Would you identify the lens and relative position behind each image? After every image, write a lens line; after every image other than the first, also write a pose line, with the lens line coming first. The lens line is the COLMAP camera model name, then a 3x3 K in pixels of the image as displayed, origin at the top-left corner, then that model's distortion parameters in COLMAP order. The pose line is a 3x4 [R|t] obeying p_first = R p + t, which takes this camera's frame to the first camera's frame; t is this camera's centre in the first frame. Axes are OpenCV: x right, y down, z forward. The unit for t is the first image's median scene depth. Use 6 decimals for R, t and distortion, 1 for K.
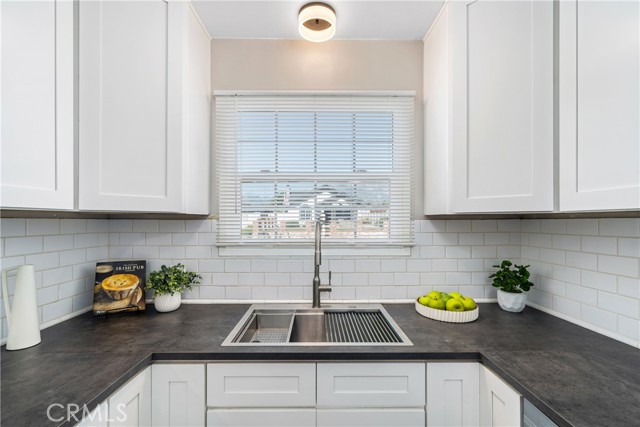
lens RADIAL K [[277.2, 0, 316.9], [0, 277.2, 222.3], [0, 0, 1]] dist [0.002059, -0.000871]
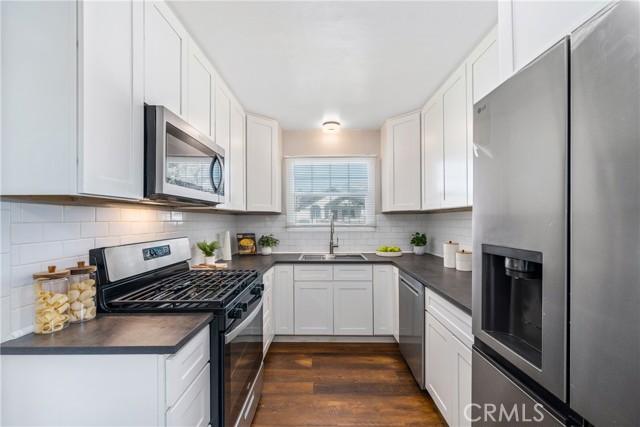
lens RADIAL K [[251.2, 0, 316.5], [0, 251.2, 220.5], [0, 0, 1]] dist [-0.001770, 0.001271]
pose [[0.999414, -0.006489, -0.033606, -0.053820], [0.006485, 0.999979, -0.000222, 0.037433], [0.033607, 0.000004, 0.999435, -1.008302]]
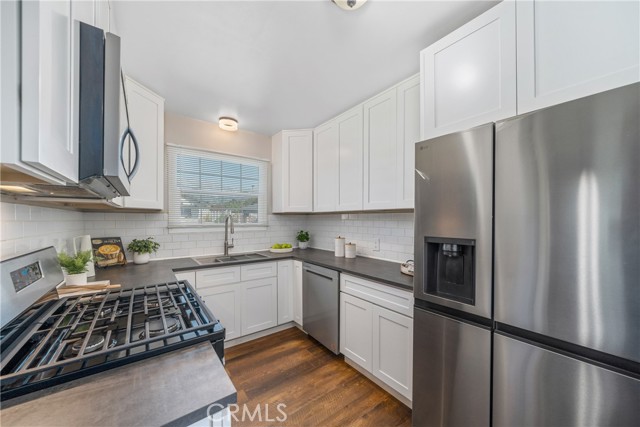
lens RADIAL K [[231.9, 0, 317.1], [0, 231.9, 222.7], [0, 0, 1]] dist [0.003183, -0.000006]
pose [[0.808383, -0.009767, 0.588576, -0.486333], [0.001849, 0.999900, 0.014053, 0.033457], [-0.588654, -0.010272, 0.808320, -0.851337]]
